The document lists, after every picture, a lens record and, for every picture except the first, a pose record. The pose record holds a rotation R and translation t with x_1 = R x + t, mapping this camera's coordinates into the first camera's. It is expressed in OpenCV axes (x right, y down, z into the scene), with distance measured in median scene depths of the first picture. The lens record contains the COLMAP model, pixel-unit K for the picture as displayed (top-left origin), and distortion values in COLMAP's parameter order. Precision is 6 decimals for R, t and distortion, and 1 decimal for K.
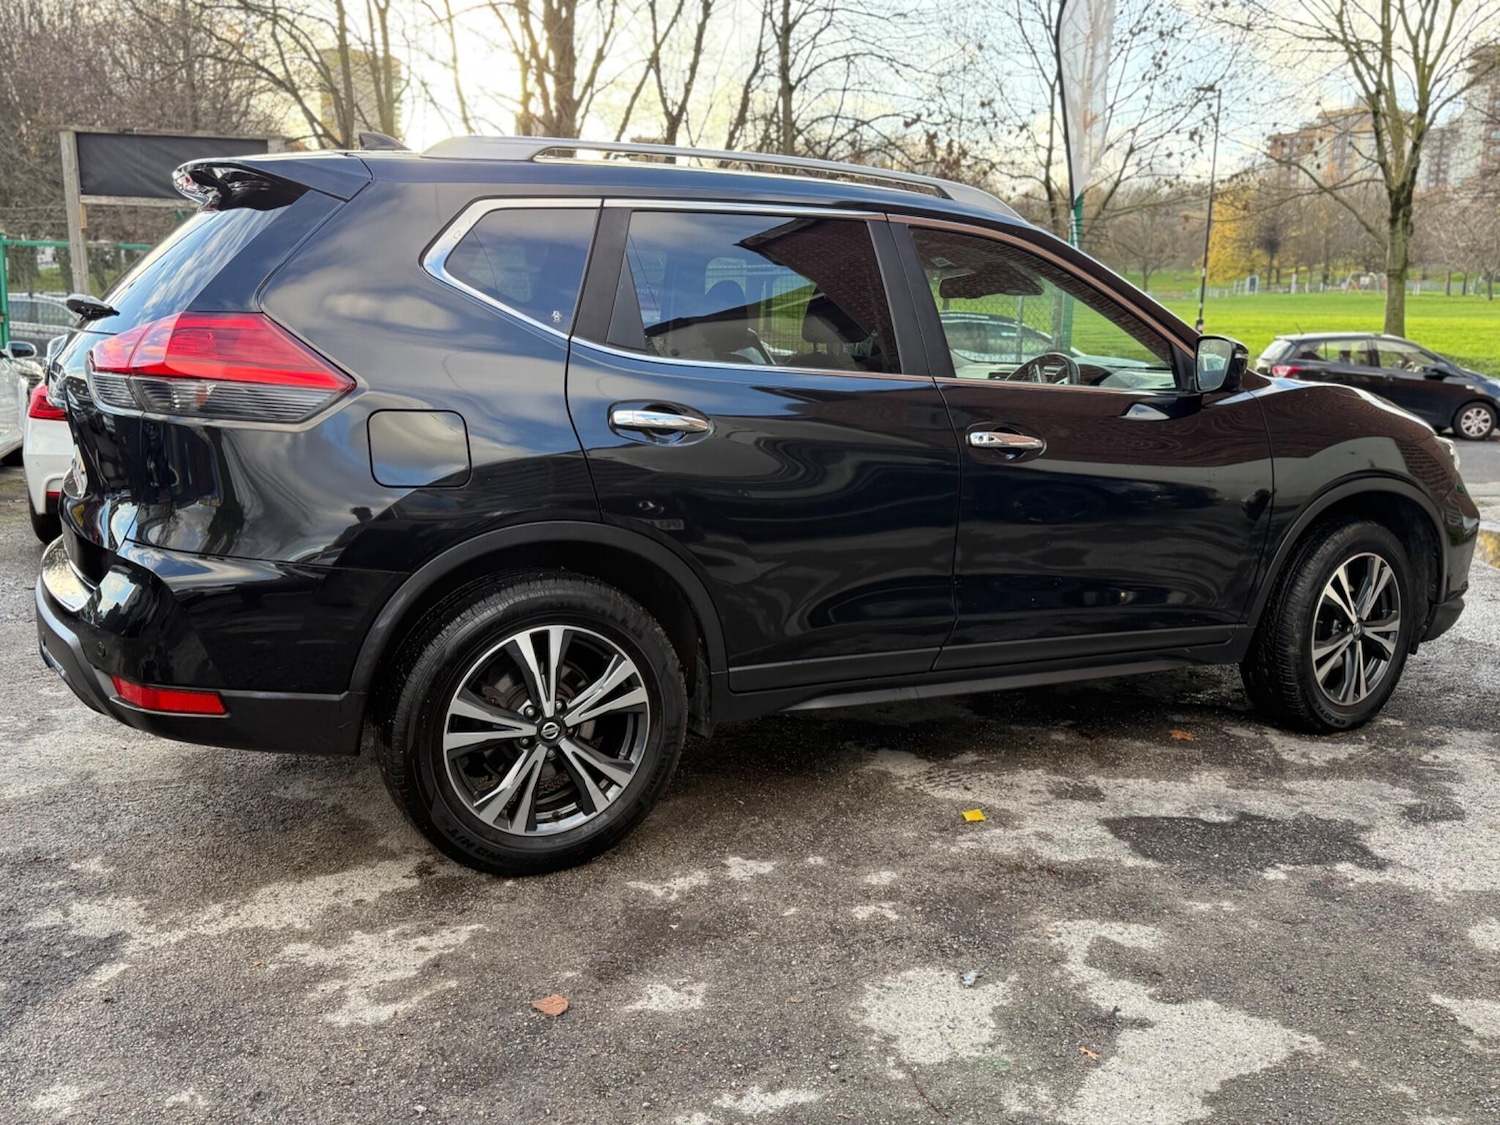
lens RADIAL K [[1284.9, 0, 770.0], [0, 1284.9, 572.4], [0, 0, 1]] dist [0.158861, -0.323045]
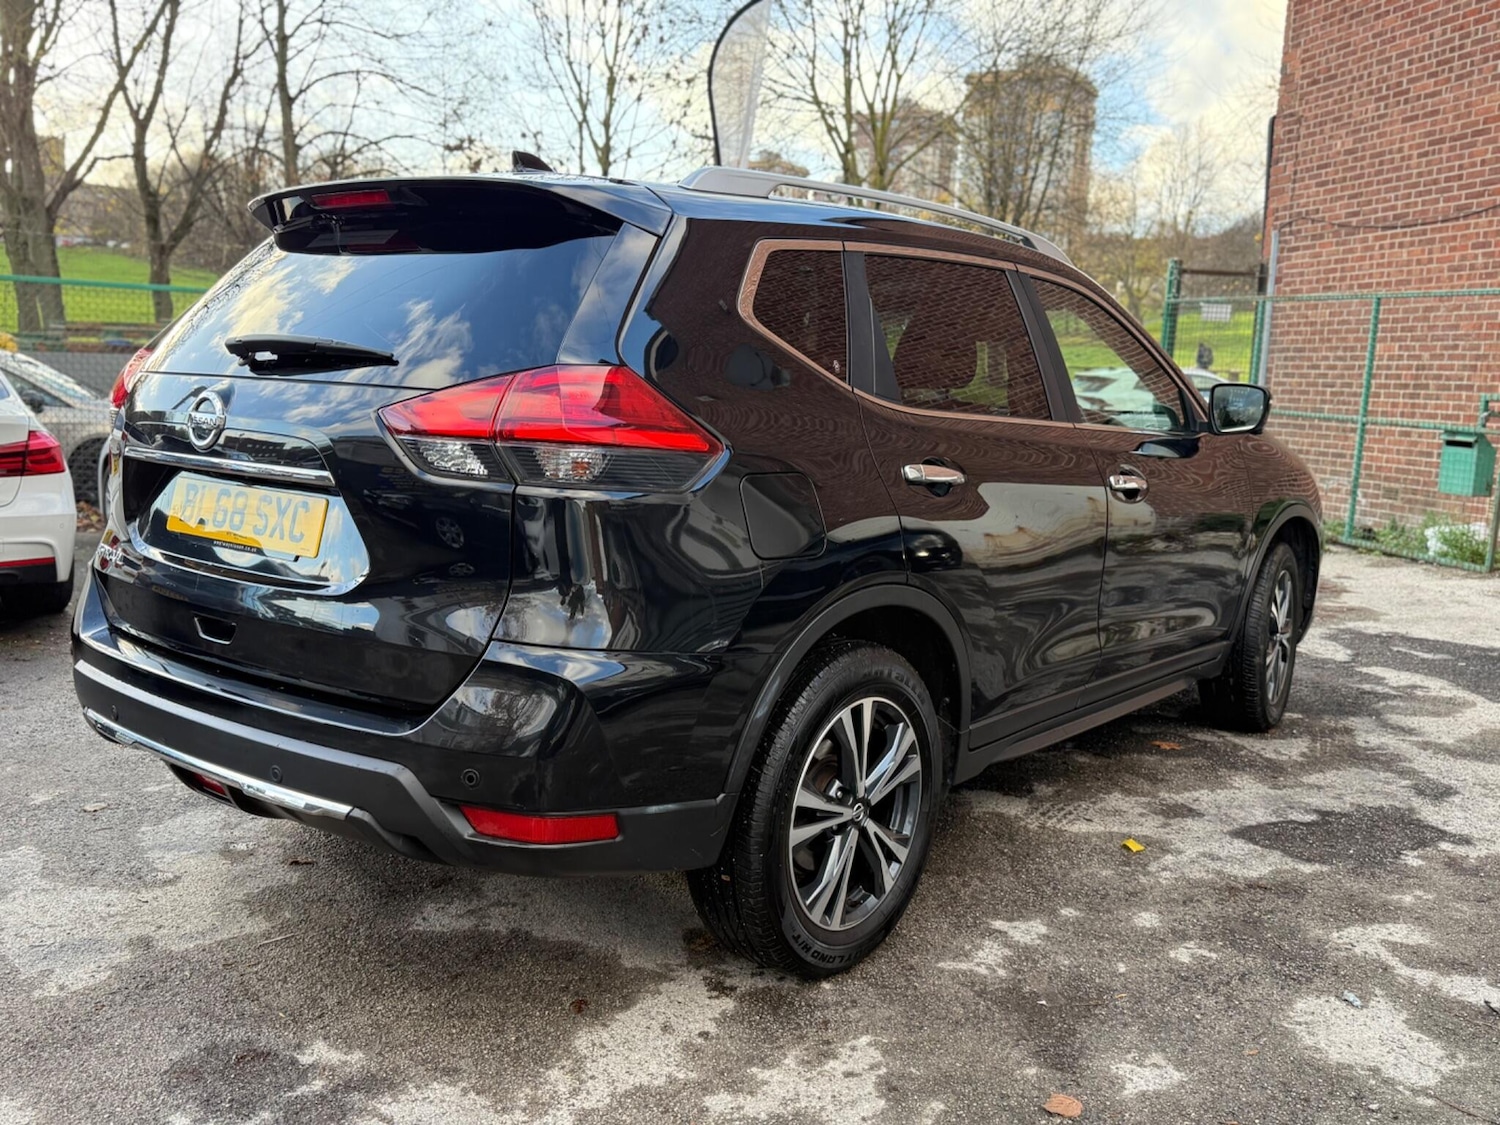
lens RADIAL K [[1296.3, 0, 747.0], [0, 1296.3, 555.3], [0, 0, 1]] dist [0.068730, -0.113568]
pose [[0.923581, -0.047634, 0.380432, -0.566036], [0.059754, 0.998011, -0.020105, -0.044384], [-0.378717, 0.041301, 0.924590, 0.162789]]
